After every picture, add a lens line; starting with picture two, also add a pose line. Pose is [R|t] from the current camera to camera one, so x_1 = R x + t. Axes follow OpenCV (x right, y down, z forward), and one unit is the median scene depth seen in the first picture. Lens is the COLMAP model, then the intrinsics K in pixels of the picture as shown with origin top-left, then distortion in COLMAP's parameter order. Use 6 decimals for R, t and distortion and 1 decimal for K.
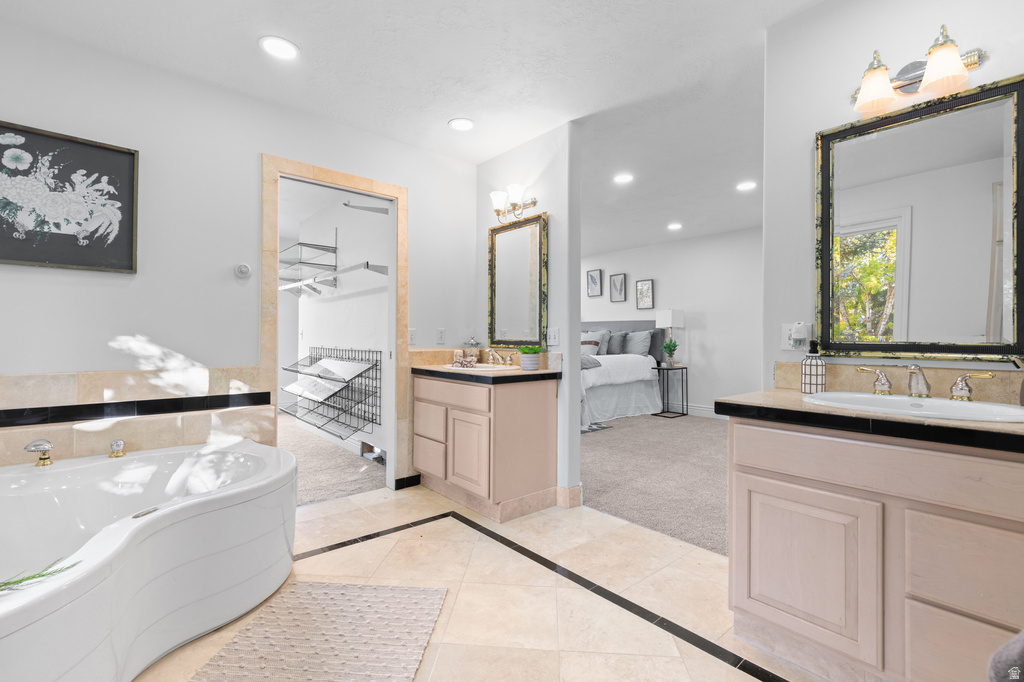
lens RADIAL K [[462.4, 0, 509.2], [0, 462.4, 334.5], [0, 0, 1]] dist [0.005345, -0.000965]
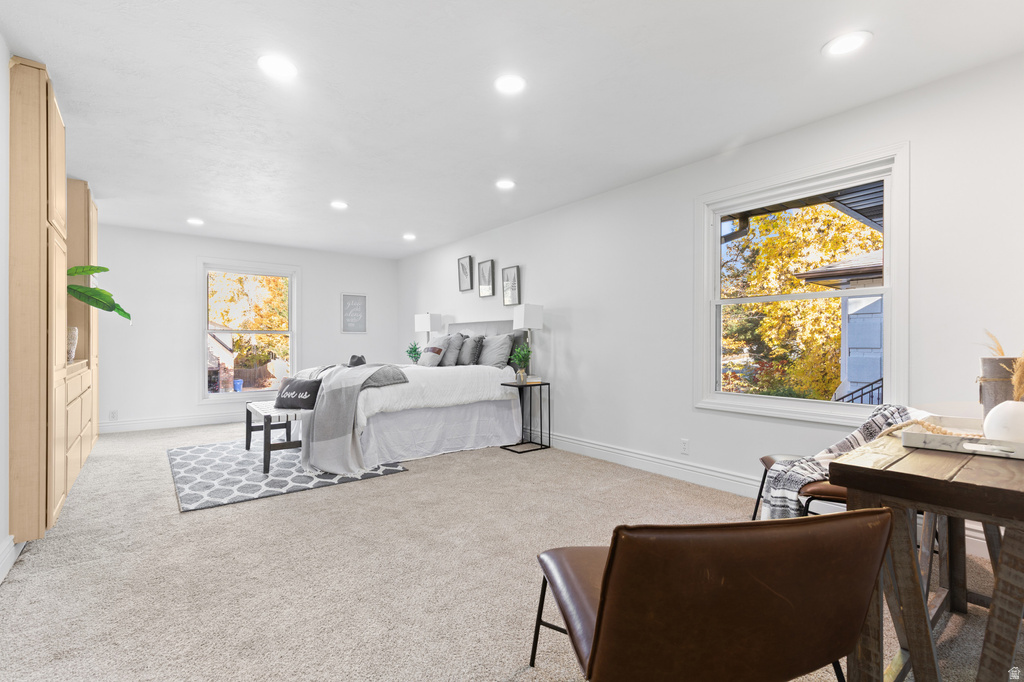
lens RADIAL K [[462.4, 0, 514.9], [0, 462.4, 346.0], [0, 0, 1]] dist [0.005345, -0.000965]
pose [[0.999899, 0.000862, -0.014152, 0.328078], [-0.000744, 0.999965, 0.008366, 0.005495], [0.014159, -0.008355, 0.999865, 0.253320]]
